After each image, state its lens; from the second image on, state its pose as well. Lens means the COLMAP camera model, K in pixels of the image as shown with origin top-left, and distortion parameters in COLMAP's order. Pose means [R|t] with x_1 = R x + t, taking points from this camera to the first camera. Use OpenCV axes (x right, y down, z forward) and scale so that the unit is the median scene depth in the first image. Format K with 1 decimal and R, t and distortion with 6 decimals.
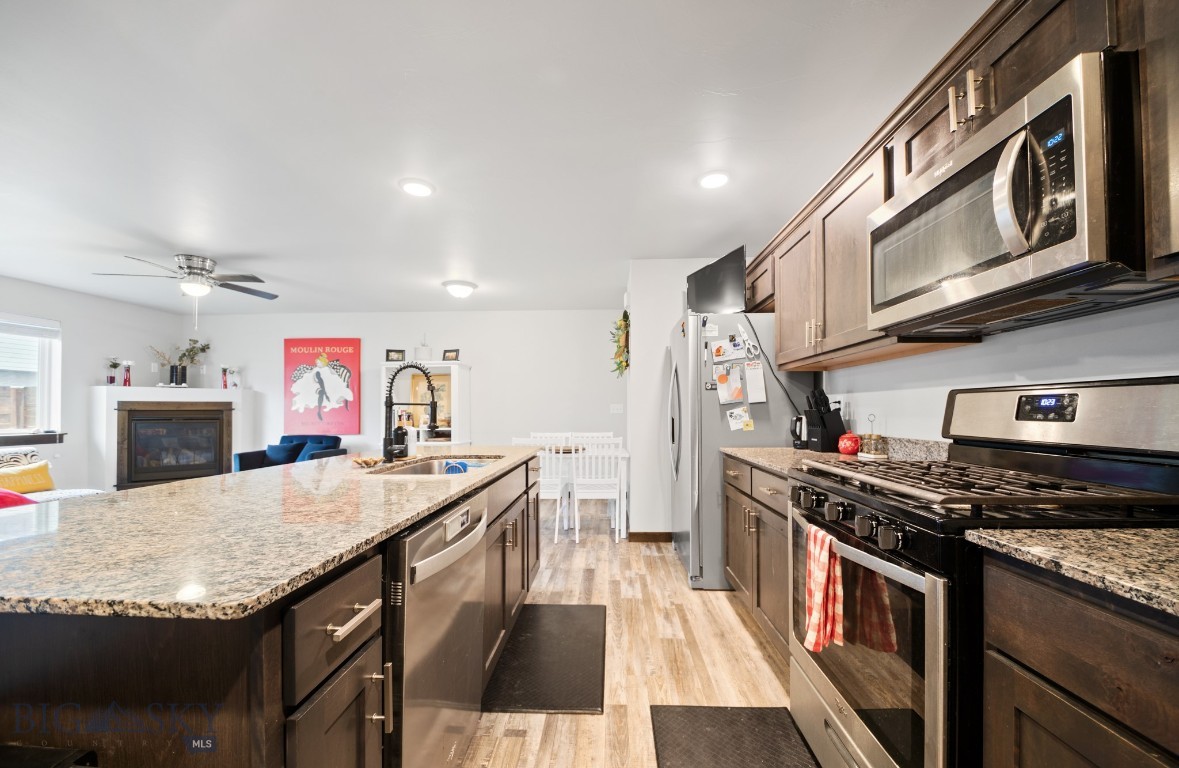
lens RADIAL K [[442.4, 0, 582.1], [0, 442.4, 416.5], [0, 0, 1]] dist [-0.001264, -0.003317]
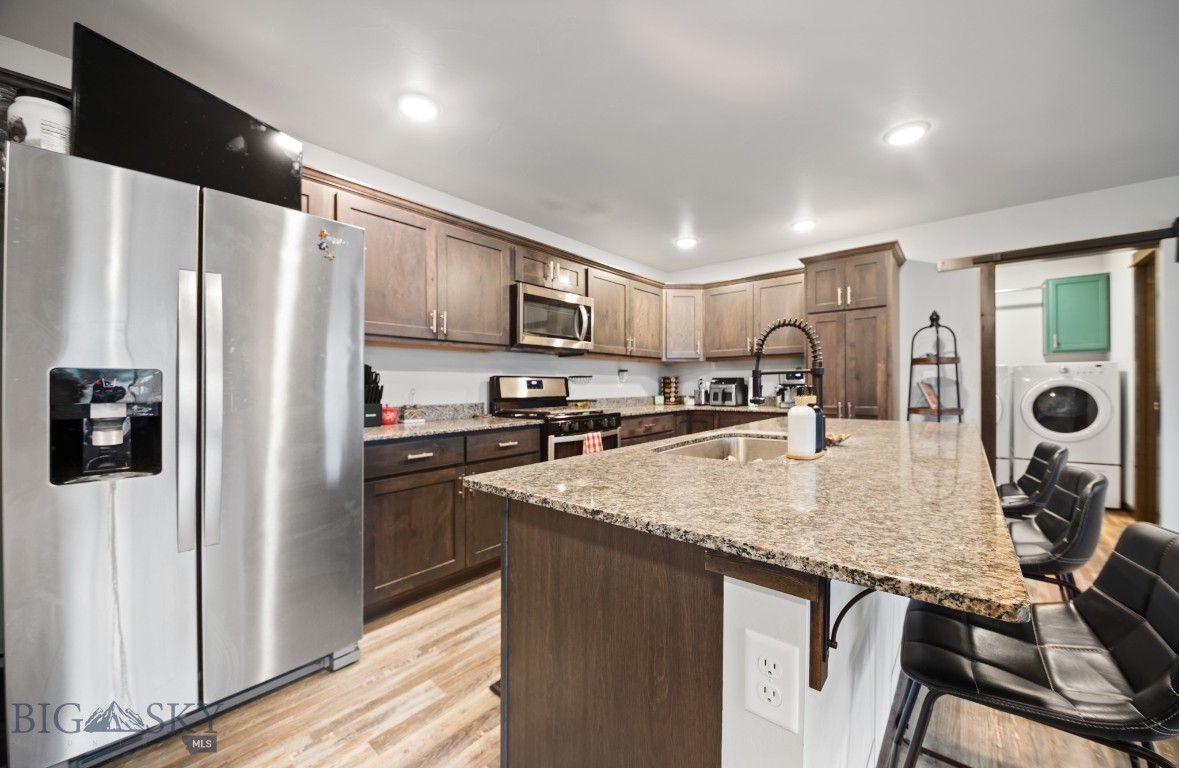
lens RADIAL K [[433.3, 0, 571.6], [0, 433.3, 390.3], [0, 0, 1]] dist [-0.001639, -0.000067]
pose [[-0.768072, 0.001313, 0.640362, -0.199537], [0.014334, 0.999783, 0.015144, -0.004819], [-0.640202, 0.020810, -0.767924, 0.637391]]
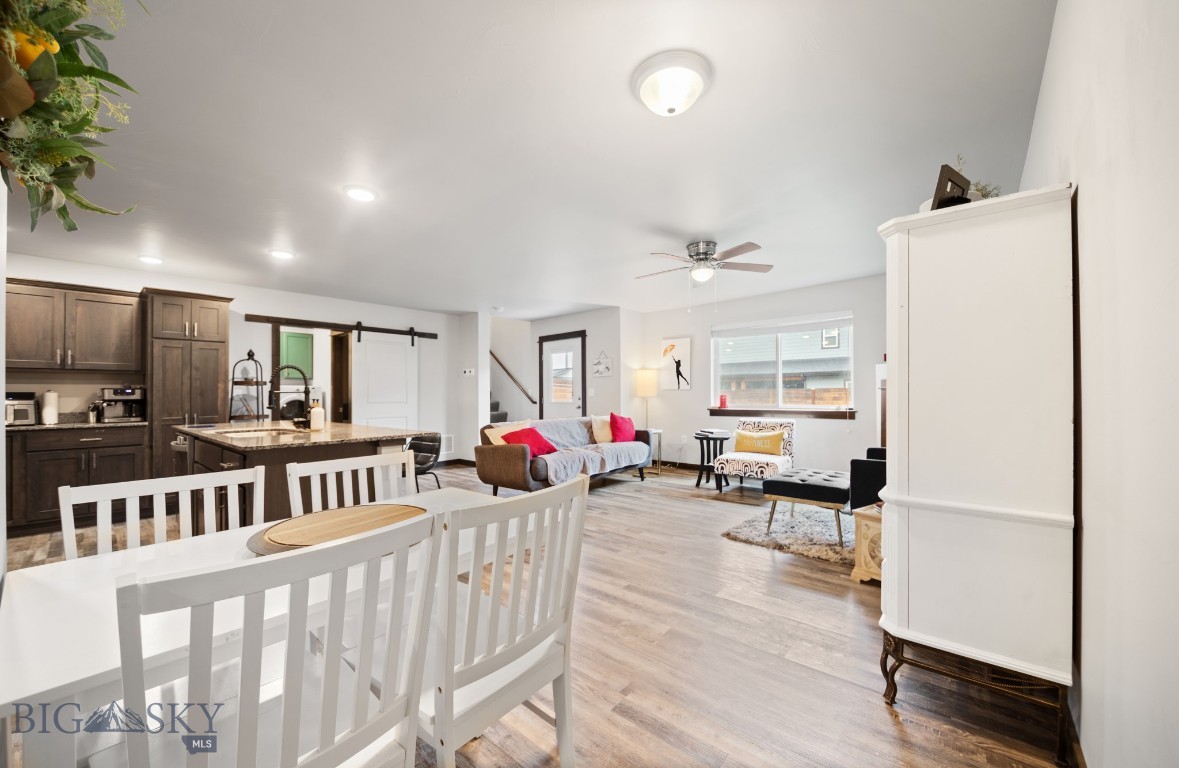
lens RADIAL K [[442.4, 0, 612.7], [0, 442.4, 394.0], [0, 0, 1]] dist [-0.001264, -0.003317]
pose [[-0.609608, 0.007681, -0.792666, 0.059948], [0.003333, 0.999969, 0.007126, -0.010638], [0.792696, 0.001702, -0.609615, 0.992790]]
